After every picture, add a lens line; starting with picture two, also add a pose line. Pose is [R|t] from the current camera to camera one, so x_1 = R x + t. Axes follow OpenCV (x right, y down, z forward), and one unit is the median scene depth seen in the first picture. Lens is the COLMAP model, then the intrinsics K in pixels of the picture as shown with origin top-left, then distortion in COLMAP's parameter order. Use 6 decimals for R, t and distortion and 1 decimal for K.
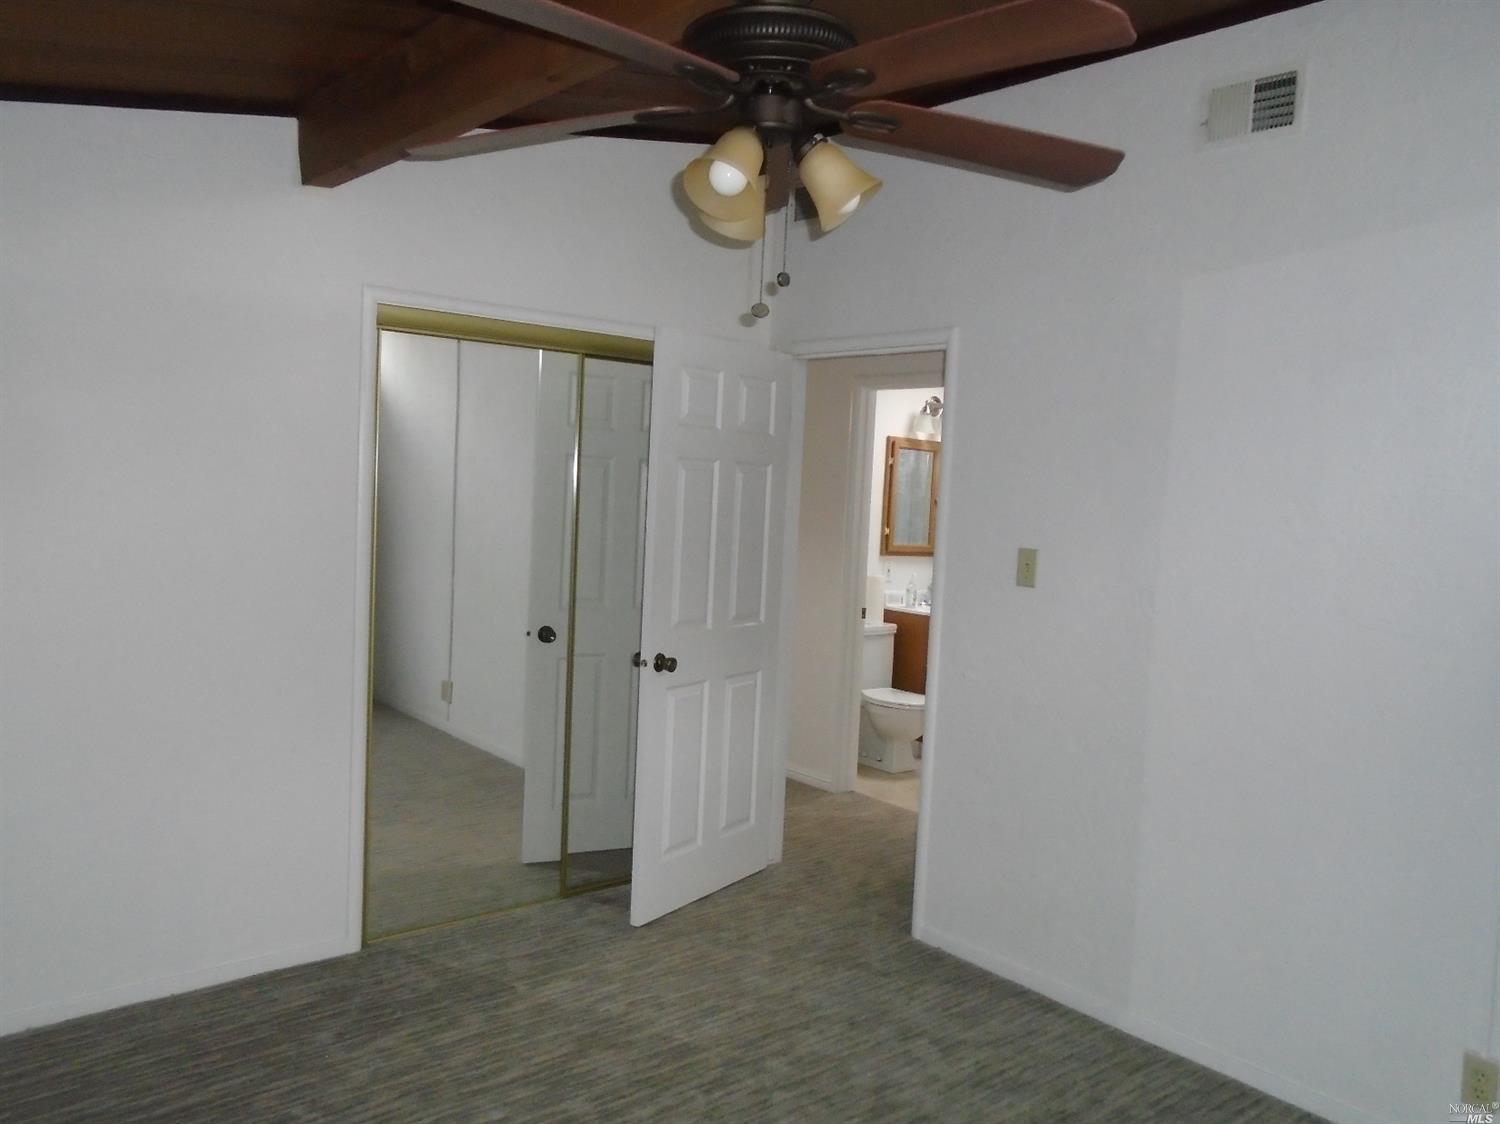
lens RADIAL K [[1153.6, 0, 749.1], [0, 1153.6, 545.5], [0, 0, 1]] dist [0.002349, -0.005005]
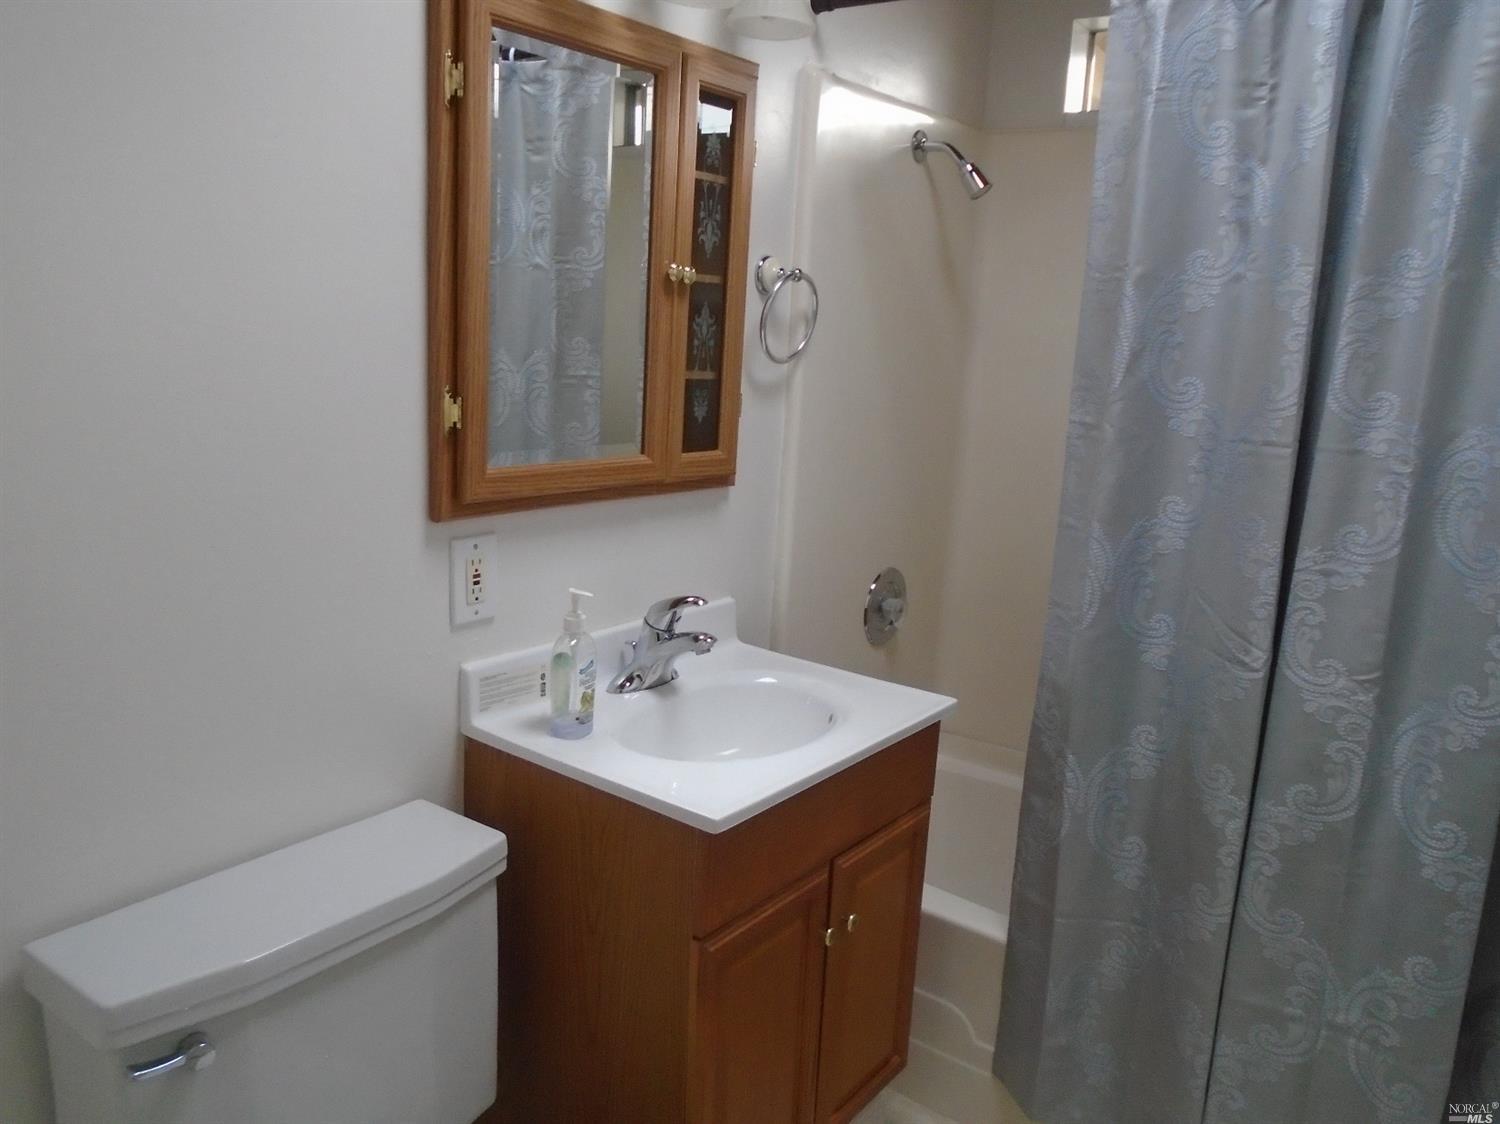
lens RADIAL K [[1153.6, 0, 749.1], [0, 1153.6, 545.5], [0, 0, 1]] dist [0.002349, -0.005005]
pose [[0.973145, -0.044261, 0.225900, 0.123564], [0.012053, 0.989792, 0.142011, -0.017982], [-0.229879, -0.135474, 0.963744, 0.767967]]
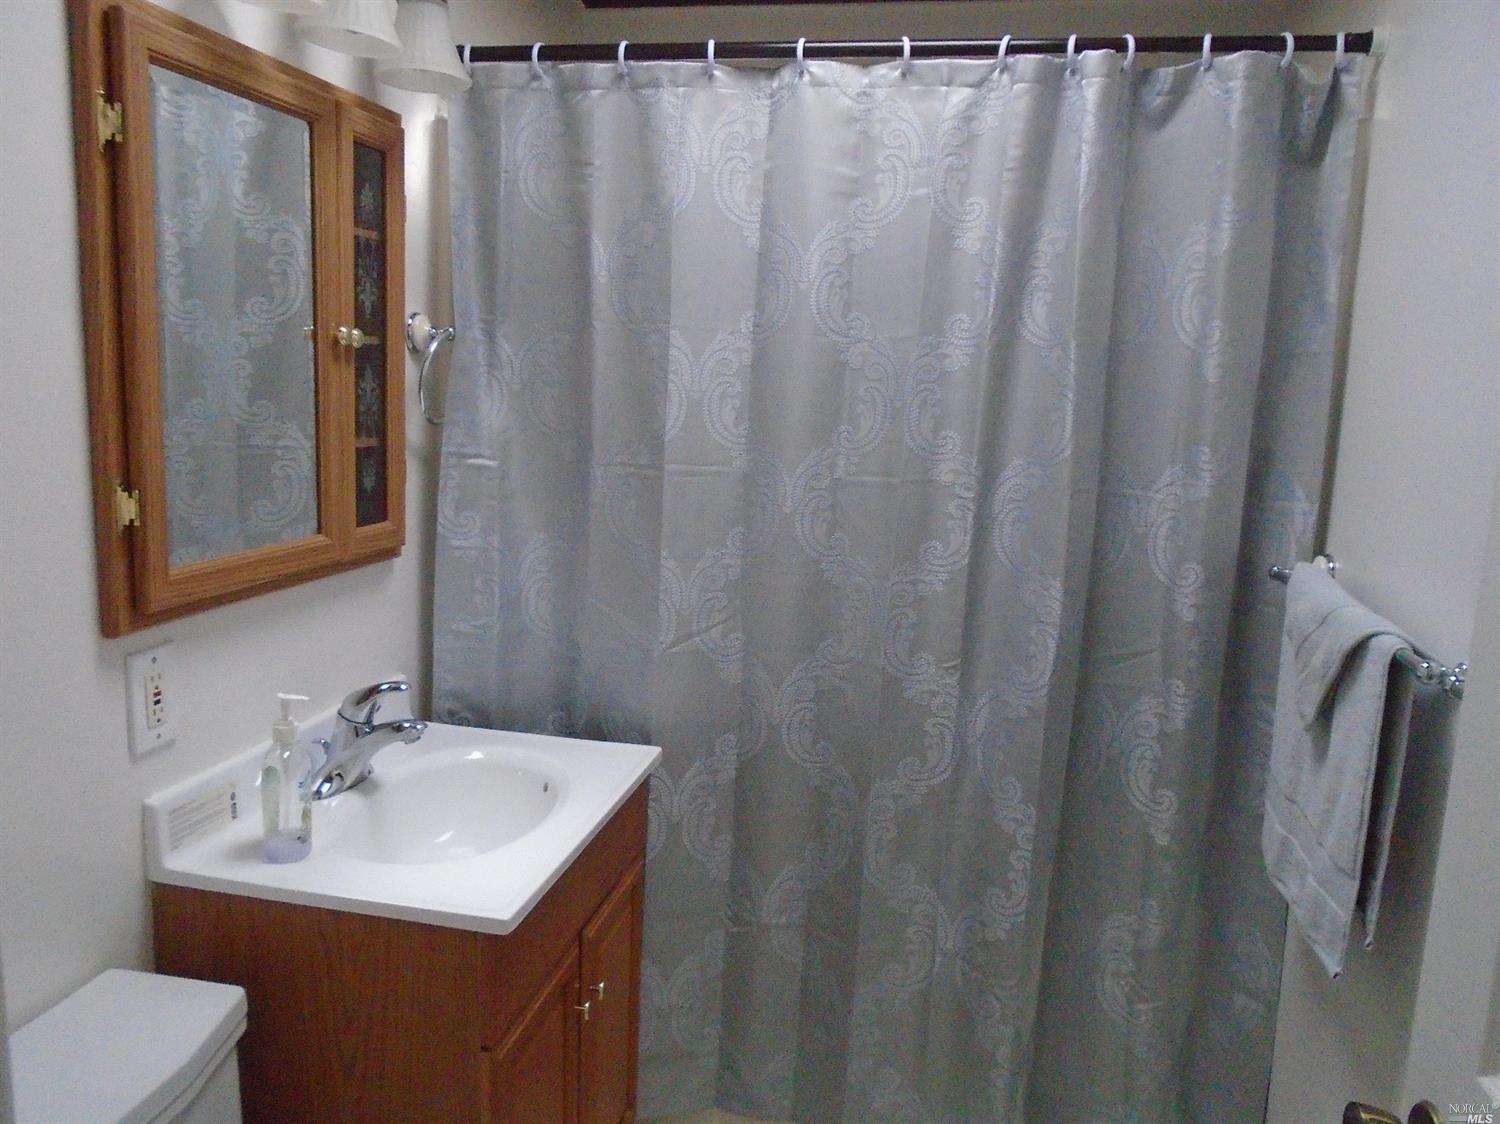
lens RADIAL K [[1153.6, 0, 749.1], [0, 1153.6, 545.5], [0, 0, 1]] dist [0.002349, -0.005005]
pose [[0.778725, -0.110874, 0.617491, 0.081795], [0.033673, 0.990228, 0.135335, -0.028469], [-0.626461, -0.084596, 0.774848, 0.787427]]
